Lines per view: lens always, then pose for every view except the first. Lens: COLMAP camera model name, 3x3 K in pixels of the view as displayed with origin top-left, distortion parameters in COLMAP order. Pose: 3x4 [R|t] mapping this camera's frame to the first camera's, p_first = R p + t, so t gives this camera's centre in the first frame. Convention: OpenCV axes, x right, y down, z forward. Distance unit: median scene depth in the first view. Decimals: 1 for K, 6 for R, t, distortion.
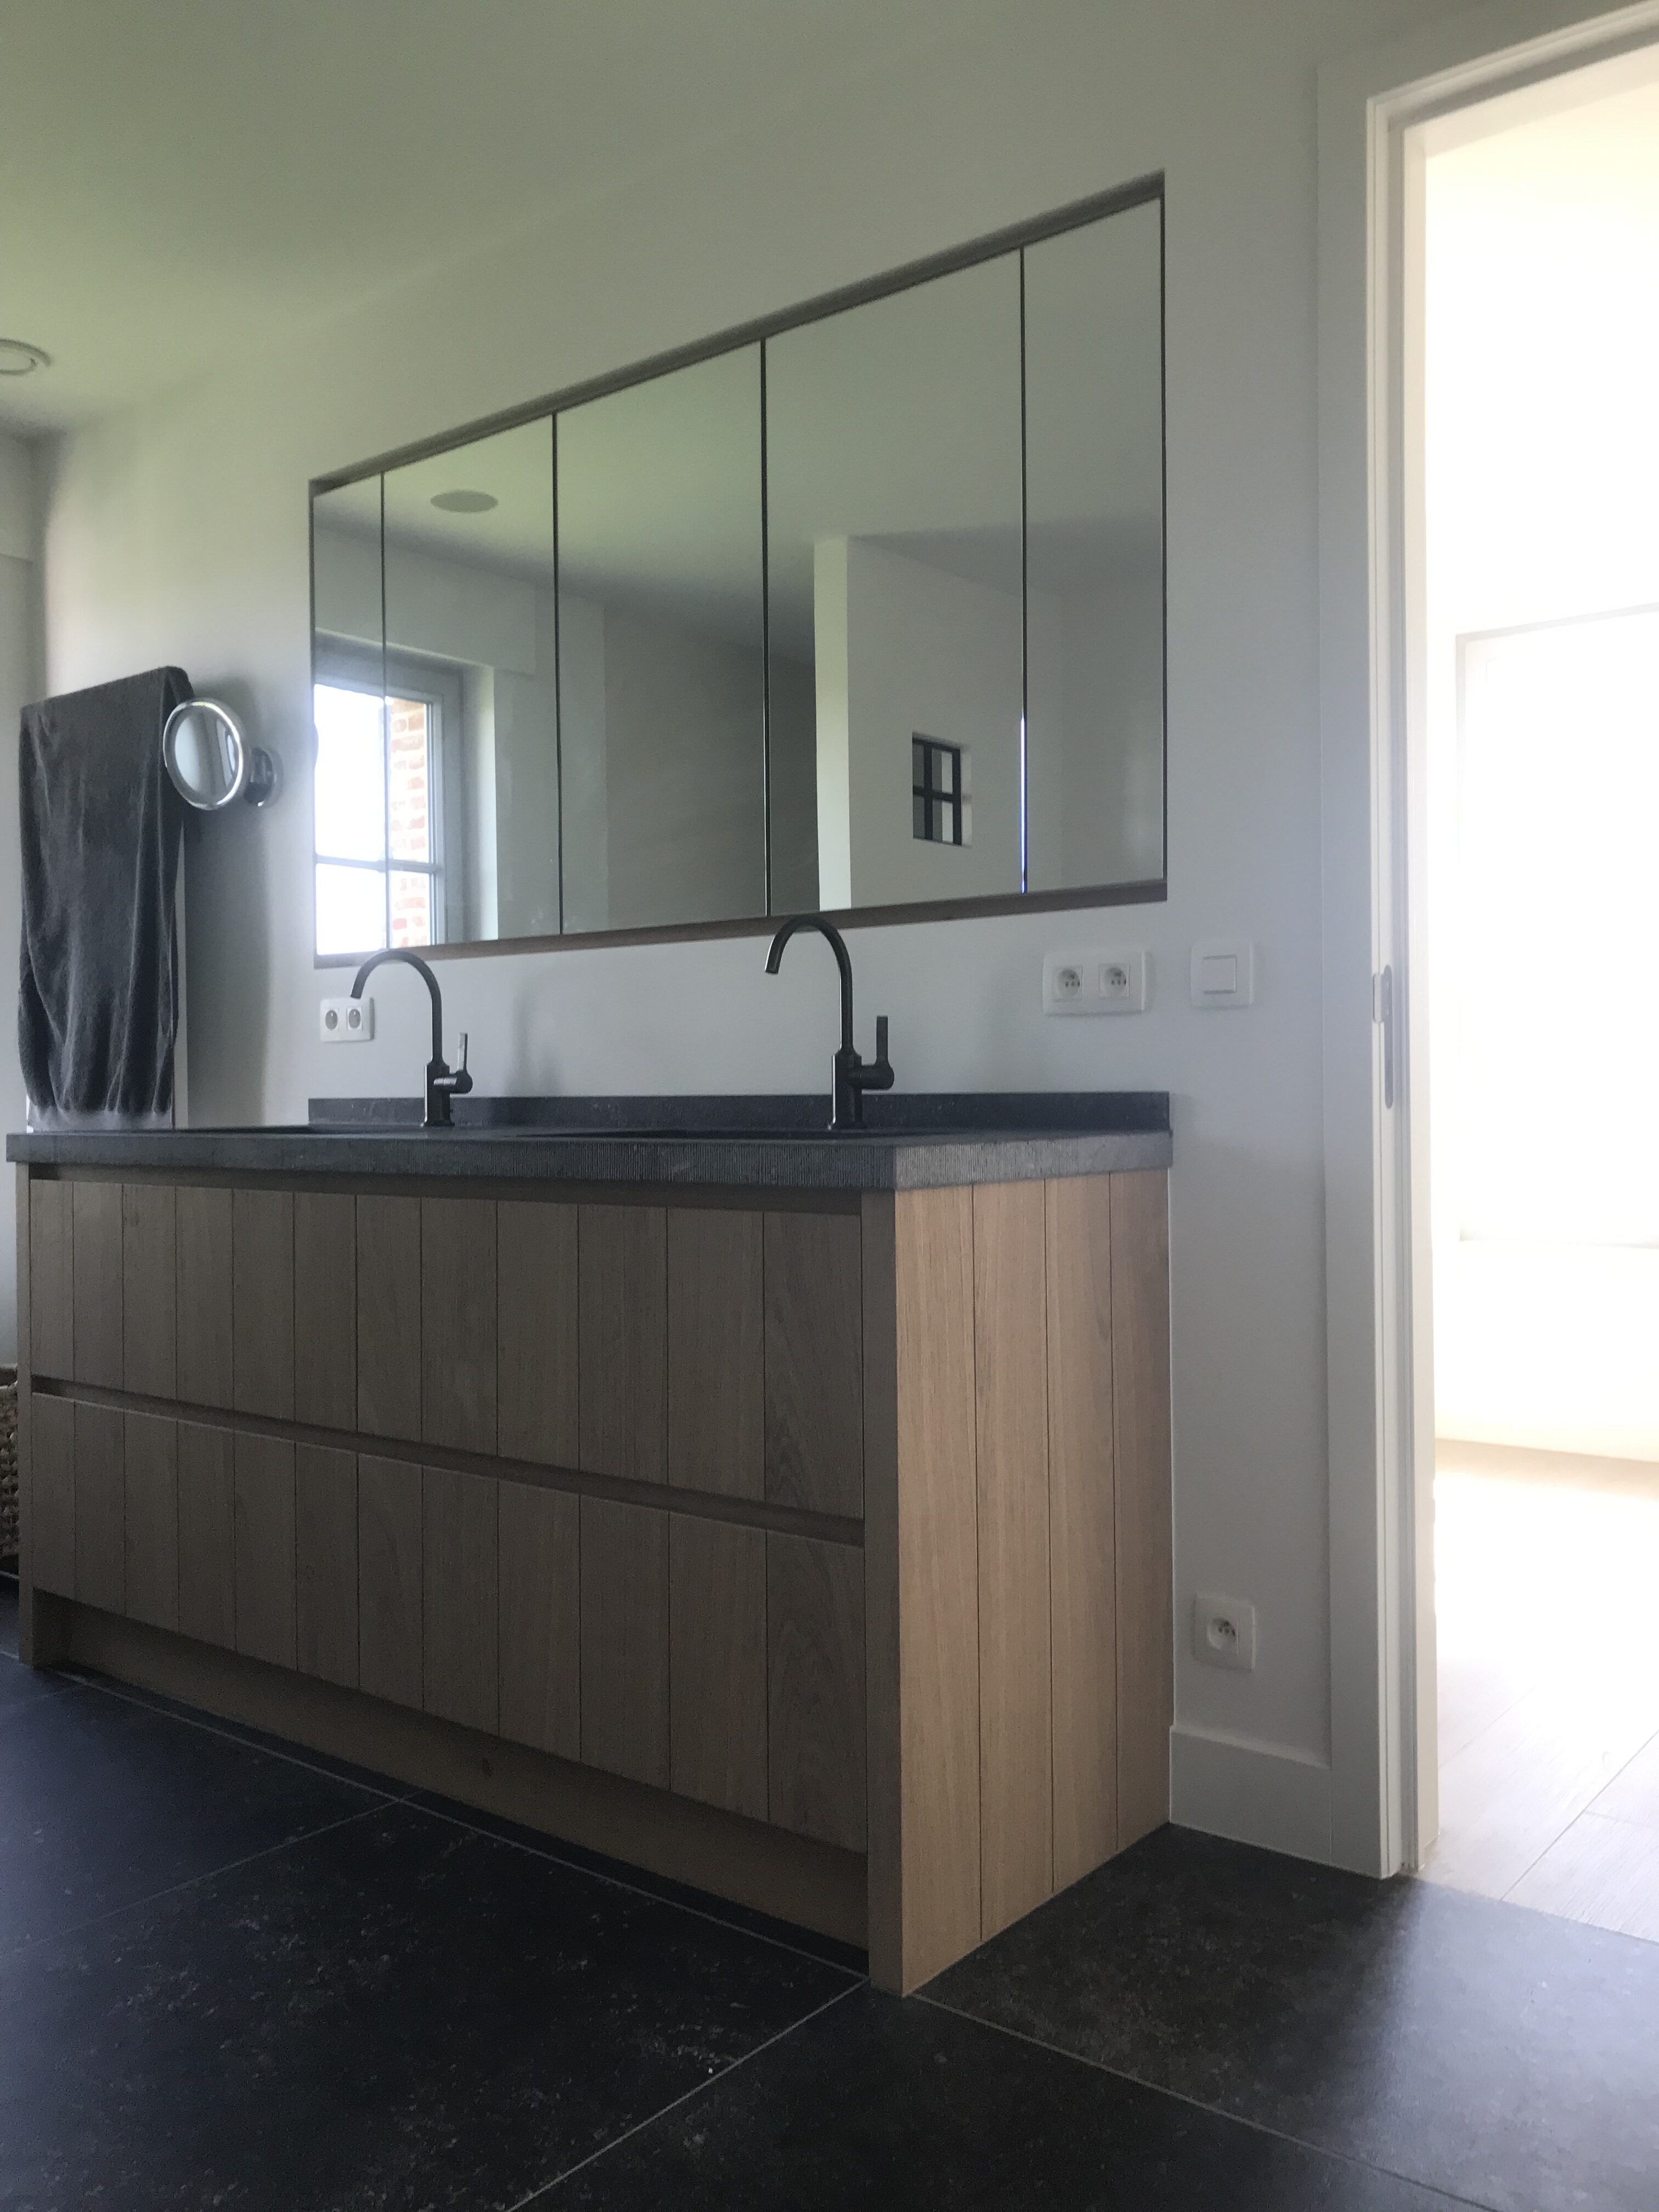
lens RADIAL K [[1822.0, 0, 836.8], [0, 1822.0, 1103.9], [0, 0, 1]] dist [0.044366, -0.041900]
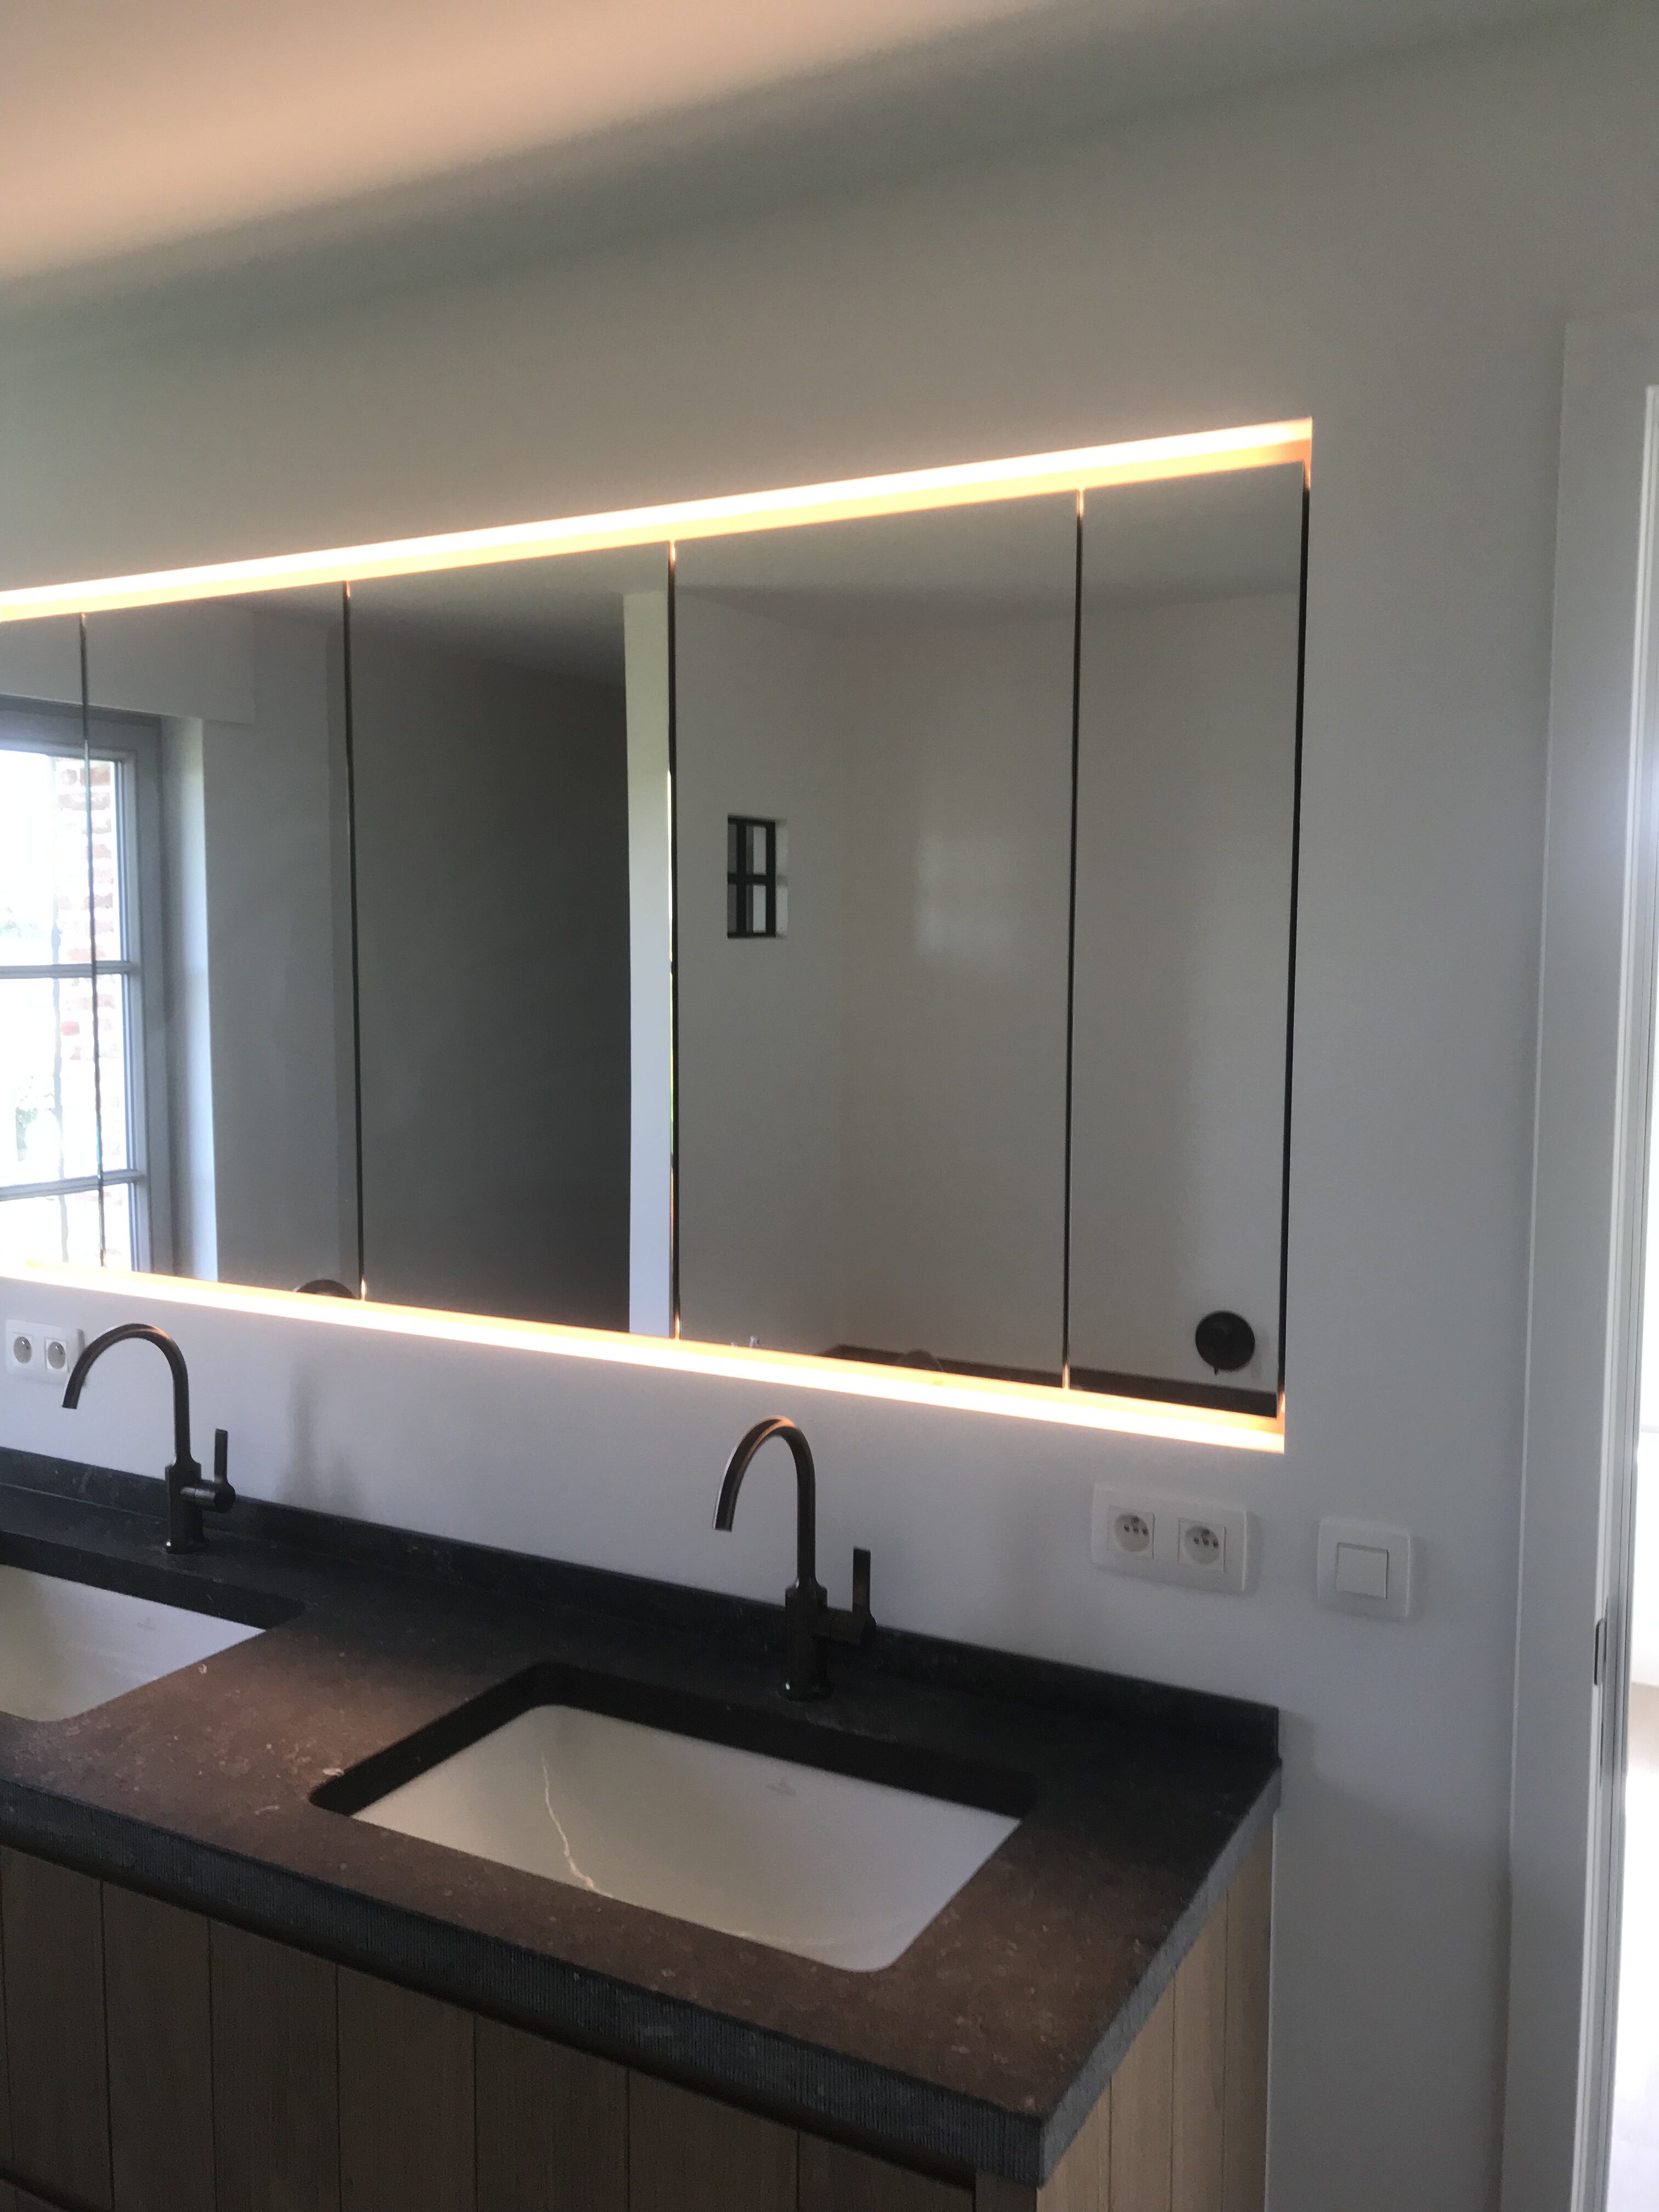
lens RADIAL K [[1822.0, 0, 823.9], [0, 1822.0, 1105.5], [0, 0, 1]] dist [0.044366, -0.041900]
pose [[0.985463, -0.002755, 0.169868, -0.057388], [-0.013189, 0.995610, 0.092661, -0.148136], [-0.169377, -0.093554, 0.981101, 0.158129]]
